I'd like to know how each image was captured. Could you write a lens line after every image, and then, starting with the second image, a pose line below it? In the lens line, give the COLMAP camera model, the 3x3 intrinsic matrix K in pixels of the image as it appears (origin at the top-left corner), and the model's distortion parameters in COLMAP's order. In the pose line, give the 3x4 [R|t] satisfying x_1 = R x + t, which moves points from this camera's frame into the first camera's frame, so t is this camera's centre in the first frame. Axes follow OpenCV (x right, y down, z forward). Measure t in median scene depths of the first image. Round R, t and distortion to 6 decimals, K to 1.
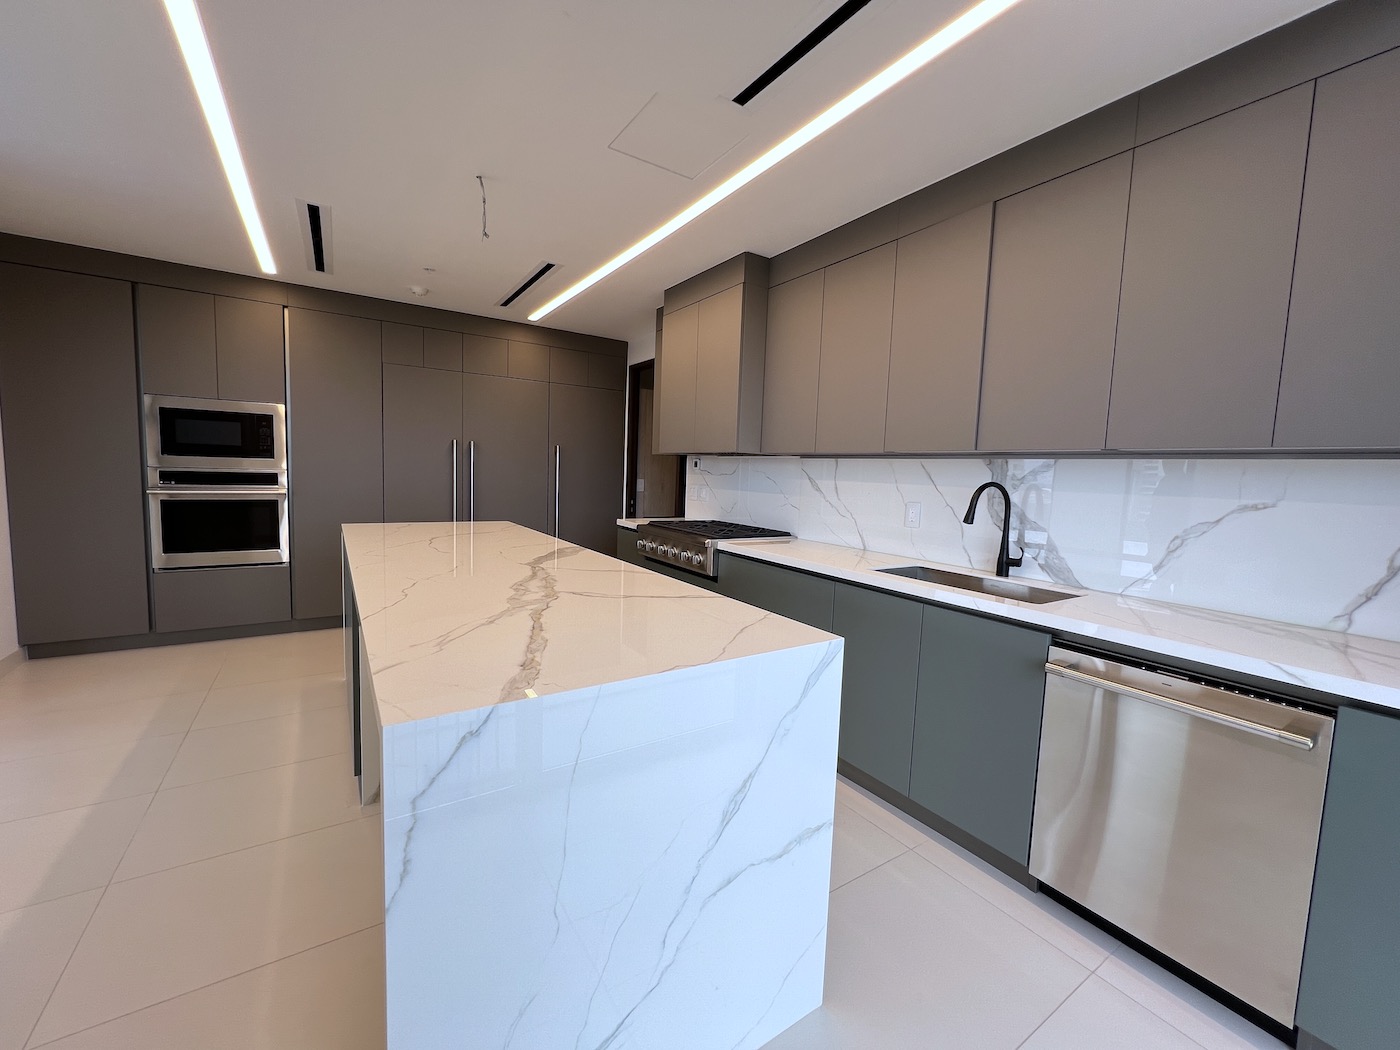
lens RADIAL K [[564.1, 0, 698.4], [0, 564.1, 520.7], [0, 0, 1]] dist [-0.002675, 0.000679]
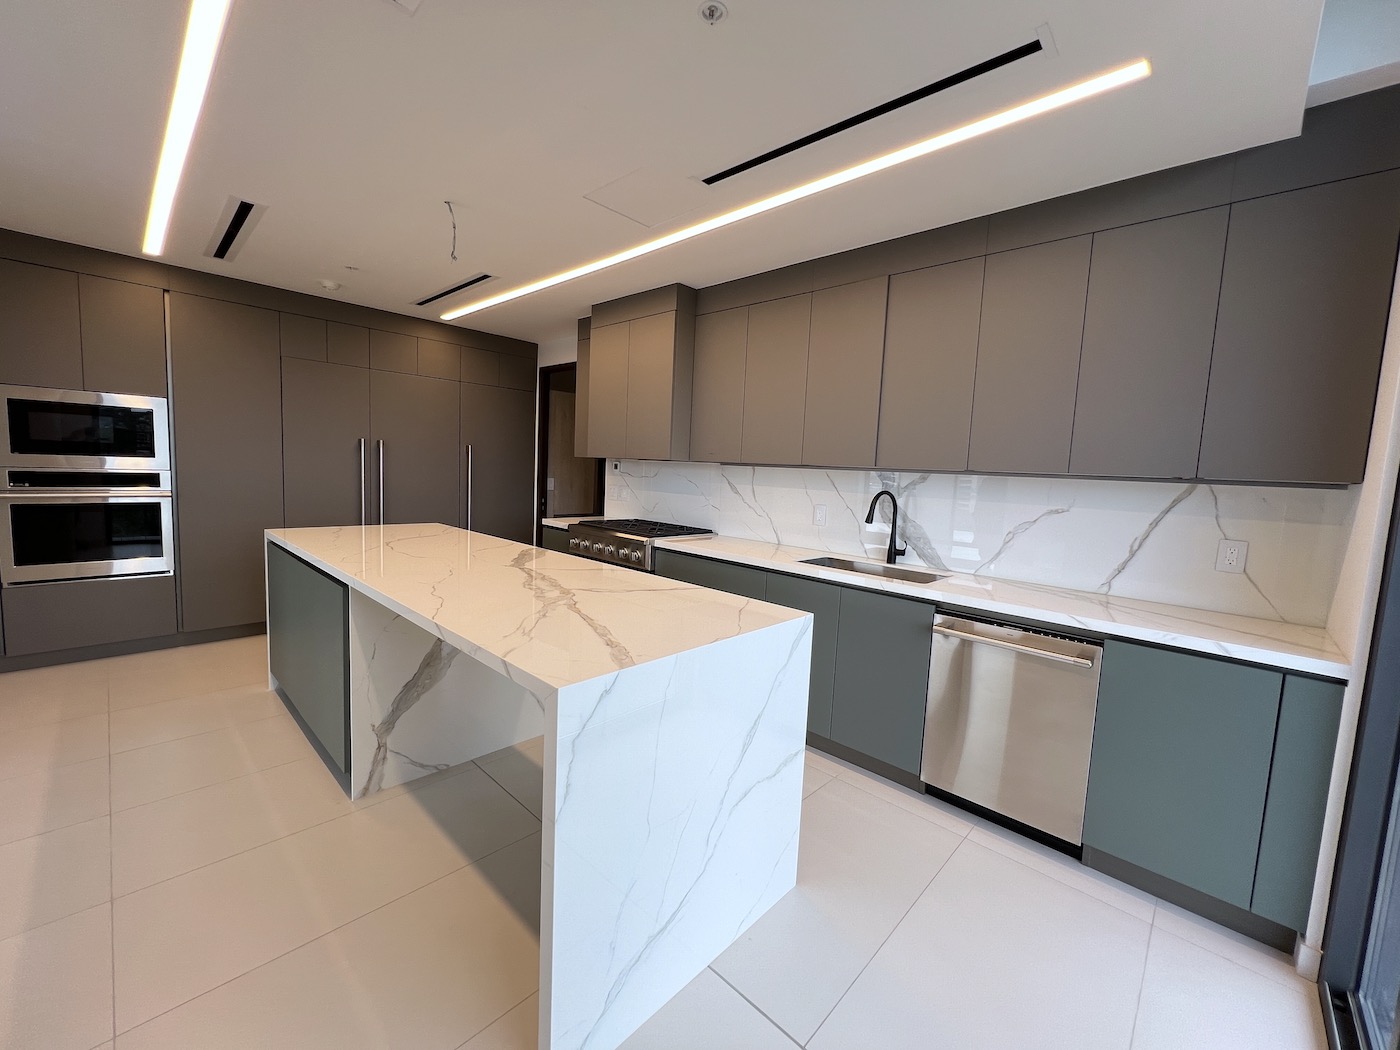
lens RADIAL K [[564.1, 0, 698.4], [0, 564.1, 520.7], [0, 0, 1]] dist [-0.002675, 0.000679]
pose [[0.972607, -0.013385, 0.232071, -0.181170], [0.009781, 0.999813, 0.016675, -0.023845], [-0.232251, -0.013949, 0.972556, -0.146042]]
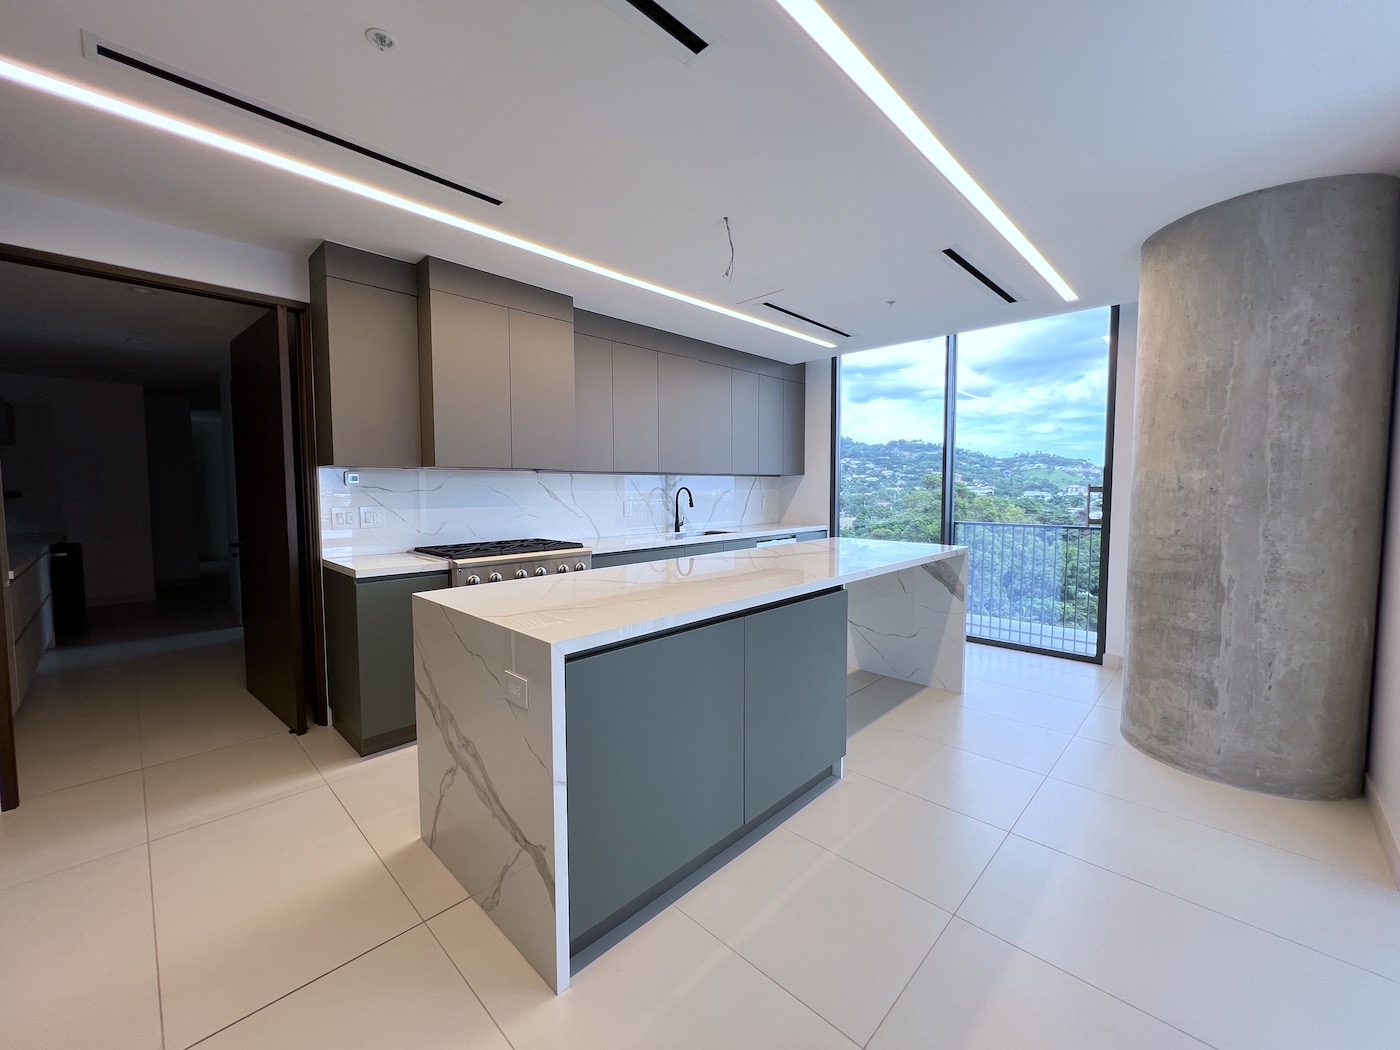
lens RADIAL K [[564.1, 0, 698.4], [0, 564.1, 520.7], [0, 0, 1]] dist [-0.002675, 0.000679]
pose [[-0.221690, -0.094523, 0.970525, -1.426631], [0.079930, 0.990180, 0.114696, -0.167347], [-0.971836, 0.103001, -0.211958, 1.301439]]
